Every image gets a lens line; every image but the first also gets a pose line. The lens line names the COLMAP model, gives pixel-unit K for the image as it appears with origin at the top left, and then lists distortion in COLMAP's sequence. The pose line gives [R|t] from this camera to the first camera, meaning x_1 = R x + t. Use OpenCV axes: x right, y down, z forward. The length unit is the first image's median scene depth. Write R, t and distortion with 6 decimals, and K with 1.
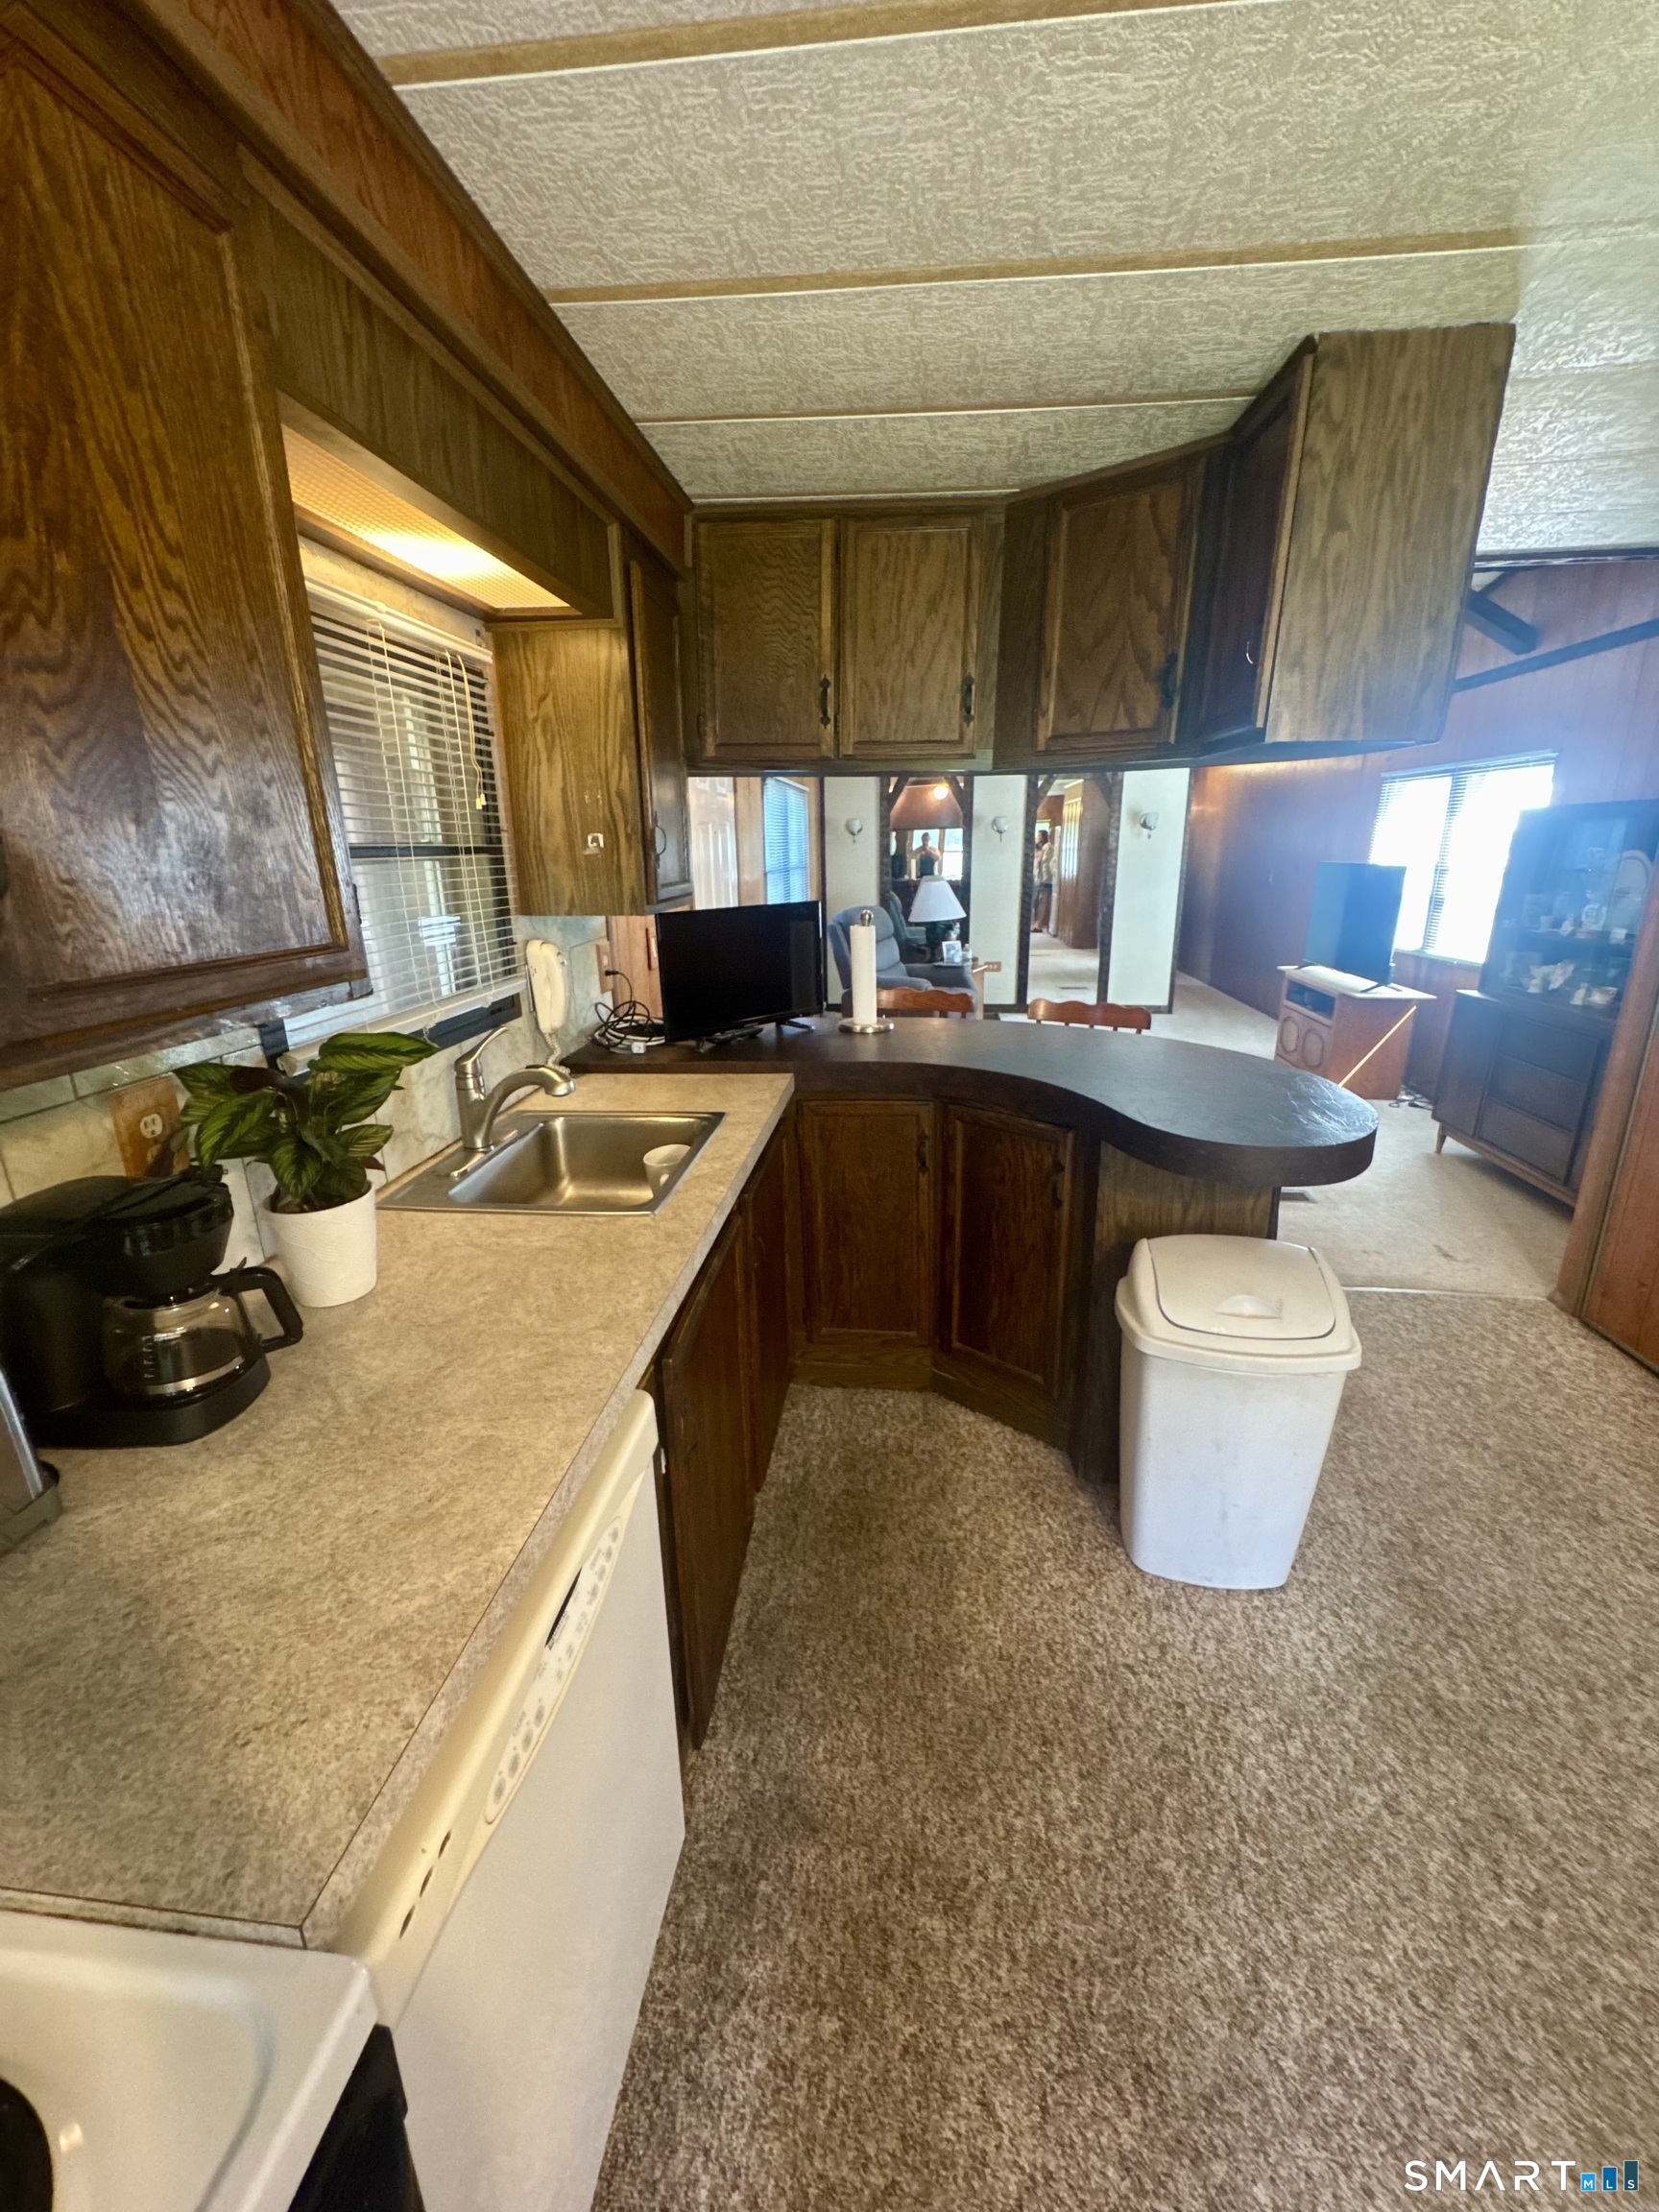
lens RADIAL K [[885.1, 0, 830.5], [0, 885.1, 1104.8], [0, 0, 1]] dist [-0.005168, 0.000785]
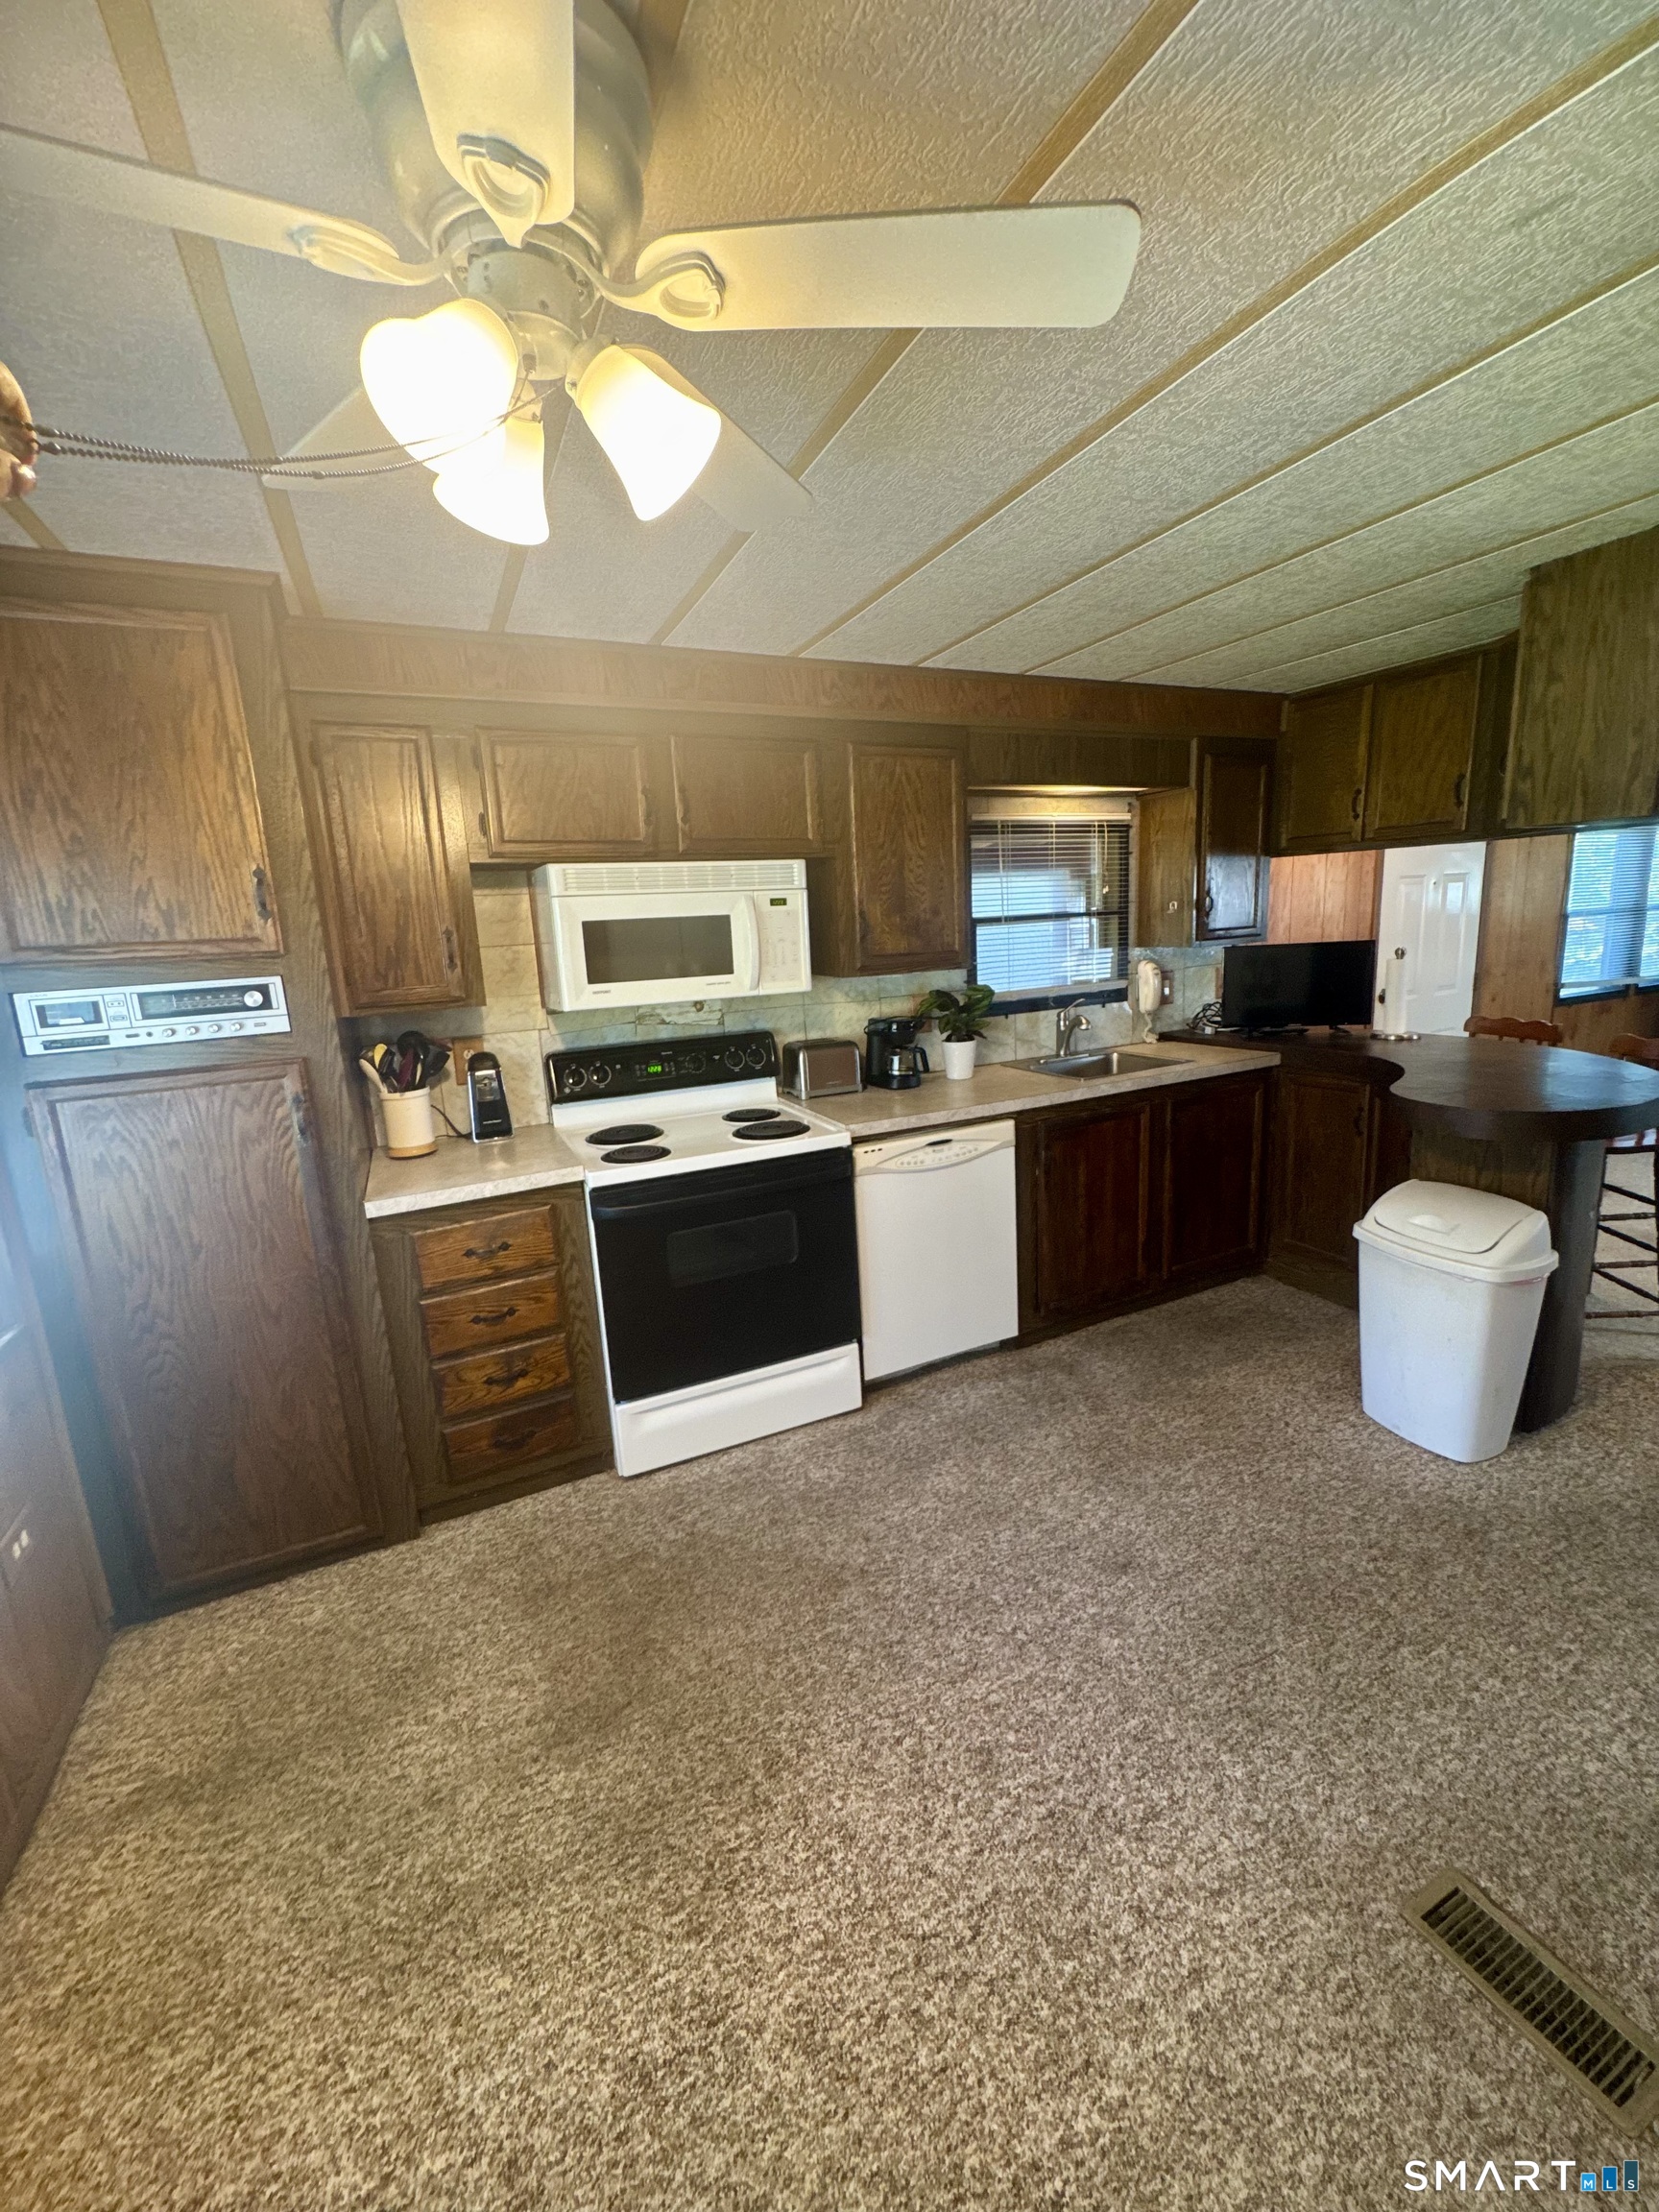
lens RADIAL K [[885.1, 0, 830.5], [0, 885.1, 1104.8], [0, 0, 1]] dist [-0.005168, 0.000785]
pose [[0.518305, 0.158785, -0.840326, 0.845106], [-0.198805, 0.978064, 0.062191, 0.109889], [0.831767, 0.134827, 0.538503, -0.437261]]
